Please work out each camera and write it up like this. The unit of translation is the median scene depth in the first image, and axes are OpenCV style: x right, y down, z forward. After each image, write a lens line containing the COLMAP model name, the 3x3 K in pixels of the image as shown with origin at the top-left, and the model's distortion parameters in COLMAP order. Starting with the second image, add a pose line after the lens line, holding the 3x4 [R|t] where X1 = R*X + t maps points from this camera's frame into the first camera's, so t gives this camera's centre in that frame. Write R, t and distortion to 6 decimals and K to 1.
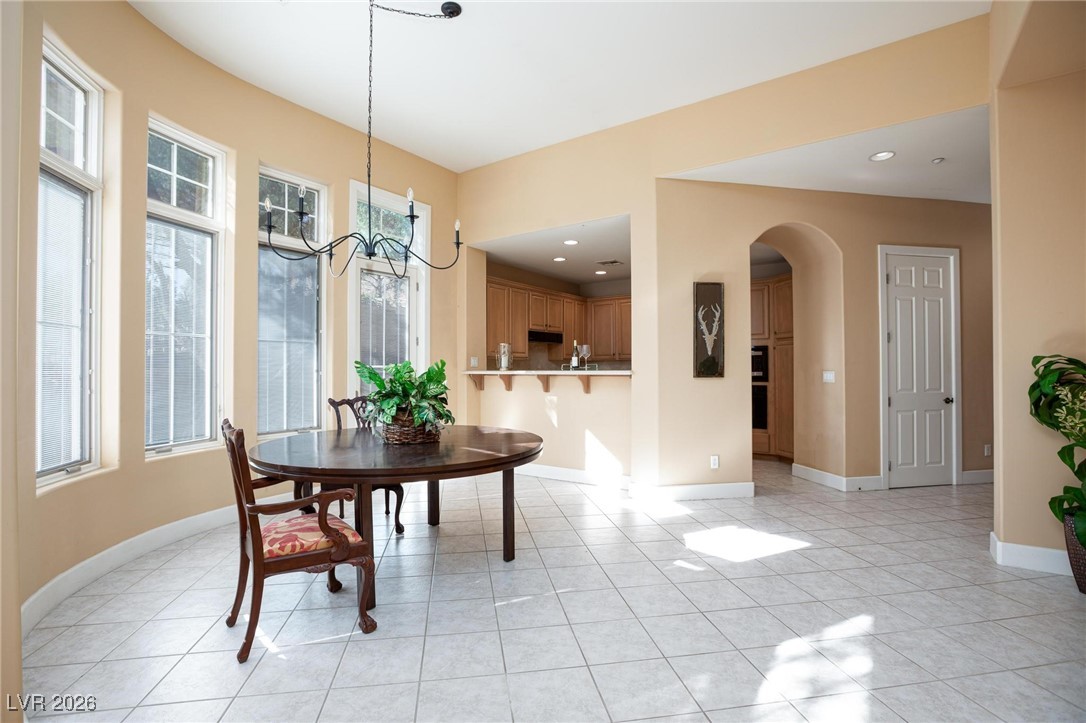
lens RADIAL K [[522.5, 0, 543.0], [0, 522.5, 361.5], [0, 0, 1]] dist [-0.001284, -0.000014]
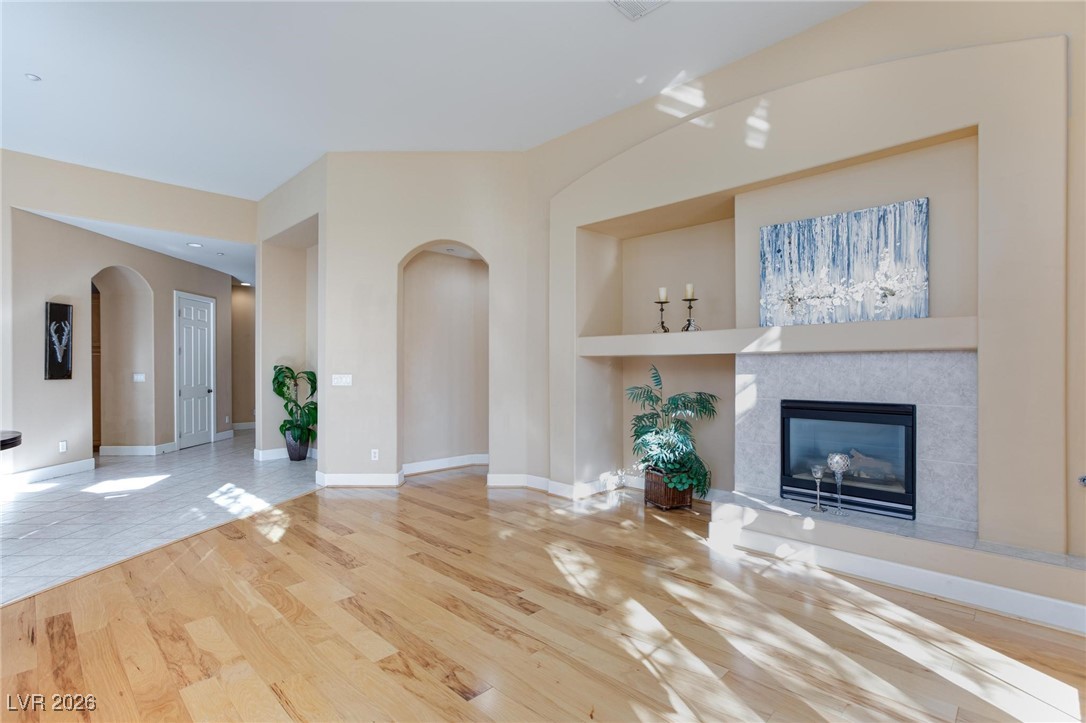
lens RADIAL K [[517.9, 0, 543.9], [0, 517.9, 371.6], [0, 0, 1]] dist [-0.030389, 0.000280]
pose [[0.202975, -0.004904, 0.979172, -0.623244], [-0.006988, 0.999955, 0.006457, -0.004047], [-0.979159, -0.008153, 0.202932, -0.375951]]
